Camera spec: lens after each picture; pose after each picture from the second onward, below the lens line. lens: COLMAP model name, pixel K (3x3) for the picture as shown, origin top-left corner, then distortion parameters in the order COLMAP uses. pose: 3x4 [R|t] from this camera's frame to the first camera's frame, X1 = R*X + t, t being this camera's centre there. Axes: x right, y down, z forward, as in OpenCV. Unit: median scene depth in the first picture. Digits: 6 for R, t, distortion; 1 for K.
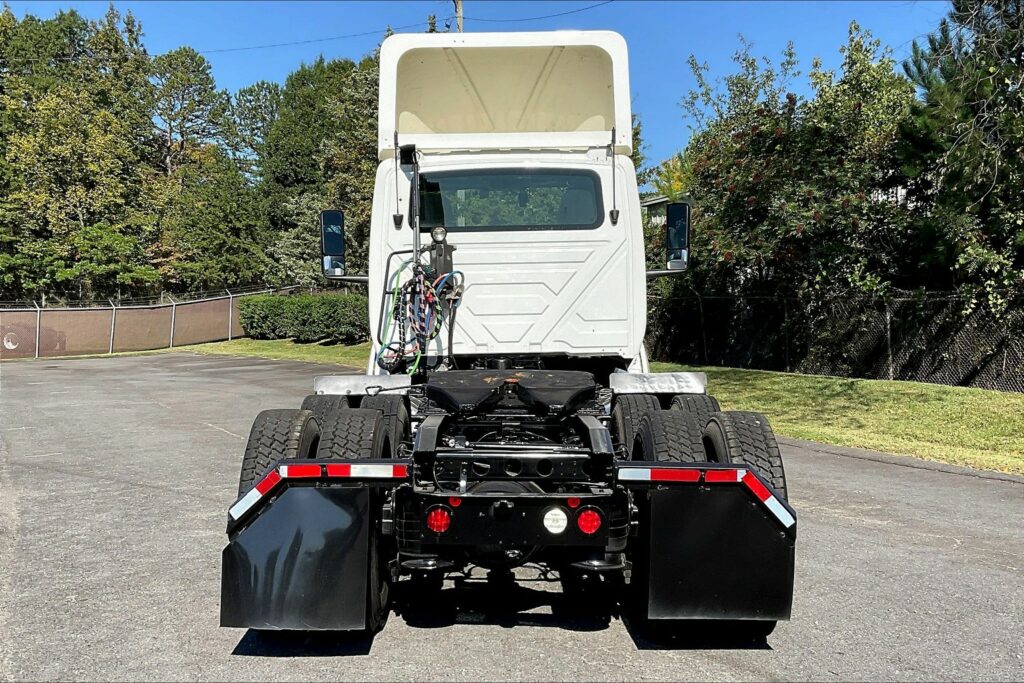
lens RADIAL K [[1267.0, 0, 498.1], [0, 1267.0, 343.4], [0, 0, 1]] dist [0.076882, -0.039333]
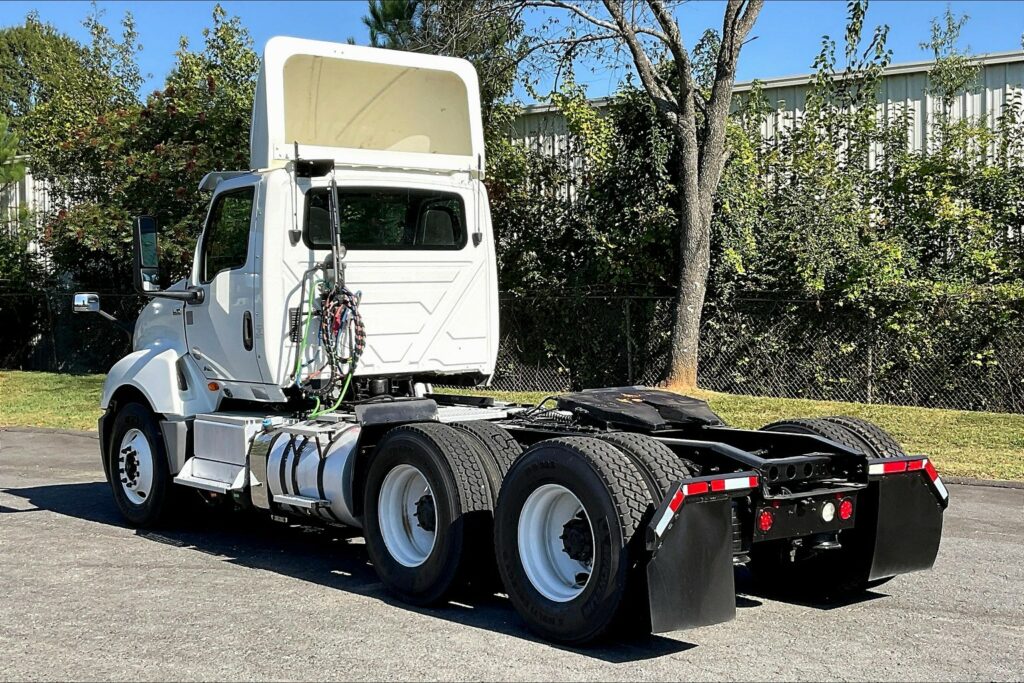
lens RADIAL K [[1517.7, 0, 512.0], [0, 1517.7, 341.5], [0, 0, 1]] dist [0.091247, 1.385552]
pose [[0.747353, -0.018728, 0.664163, -0.711073], [0.014428, 0.999824, 0.011958, -0.029946], [-0.664271, 0.000645, 0.747492, 0.047308]]
